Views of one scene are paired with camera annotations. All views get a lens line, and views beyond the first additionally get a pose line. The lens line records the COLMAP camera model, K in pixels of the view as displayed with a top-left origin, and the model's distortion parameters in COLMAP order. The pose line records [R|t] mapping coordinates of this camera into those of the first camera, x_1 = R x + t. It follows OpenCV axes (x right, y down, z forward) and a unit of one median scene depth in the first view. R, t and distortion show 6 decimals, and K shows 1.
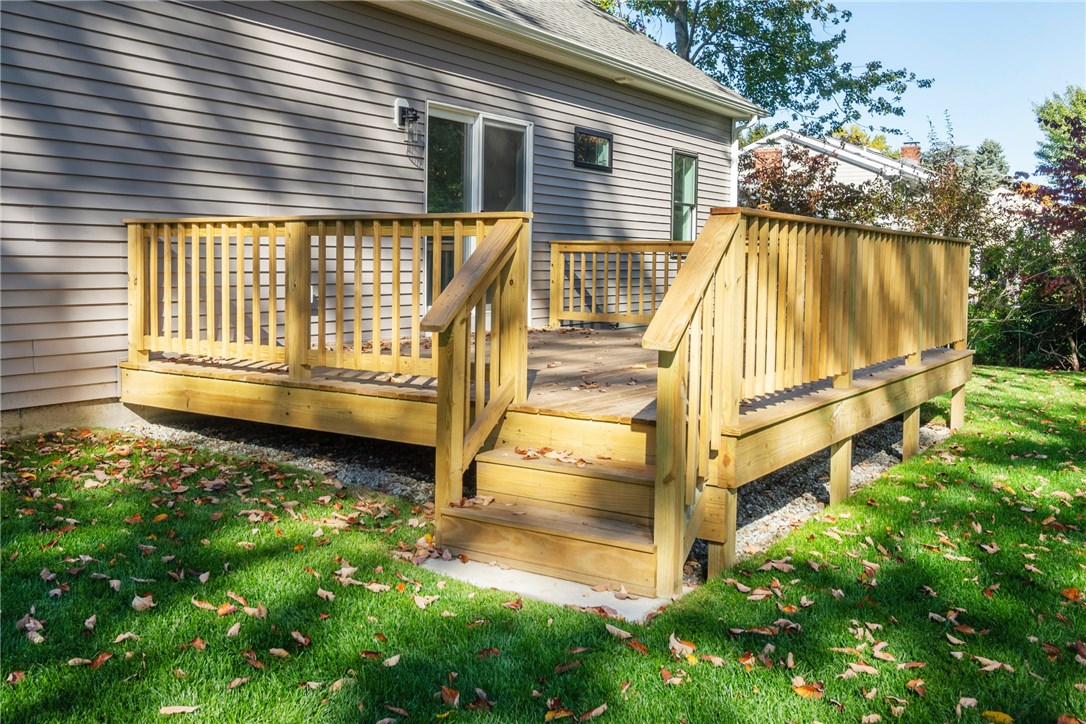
lens RADIAL K [[892.9, 0, 537.9], [0, 892.9, 290.1], [0, 0, 1]] dist [-0.009277, -0.003731]
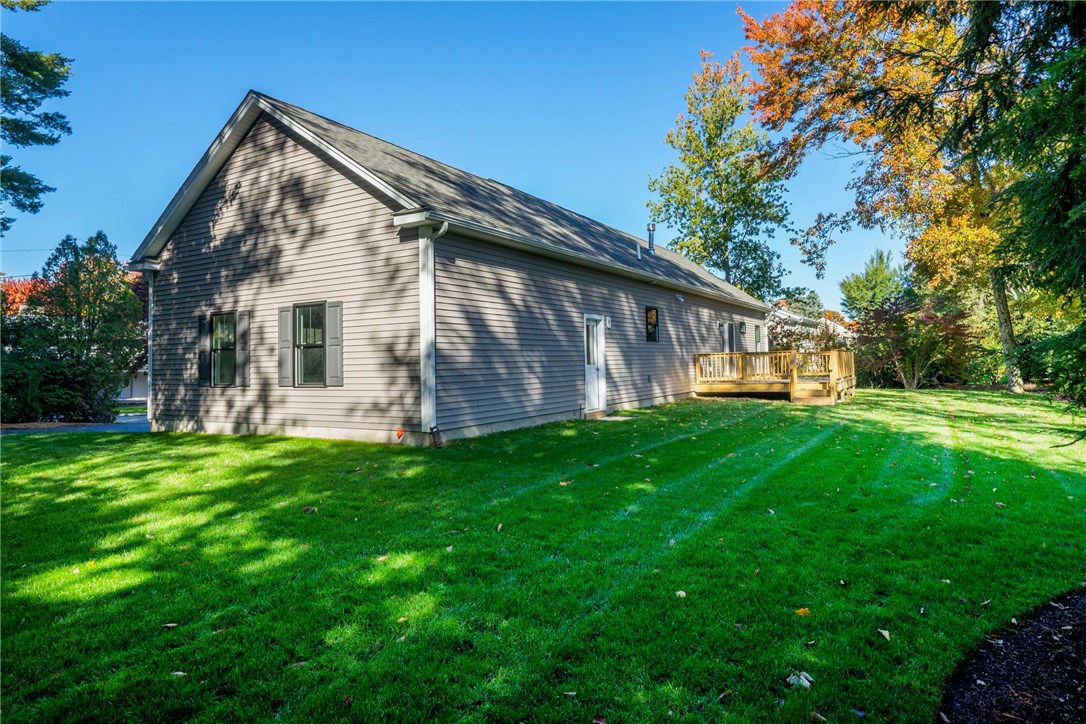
lens RADIAL K [[602.2, 0, 543.0], [0, 602.2, 362.0], [0, 0, 1]] dist [-0.001564, -0.000095]
pose [[0.996723, -0.028747, 0.075614, -1.397989], [0.031166, 0.999033, -0.031005, 0.042511], [-0.074650, 0.033260, 0.996655, -2.005599]]
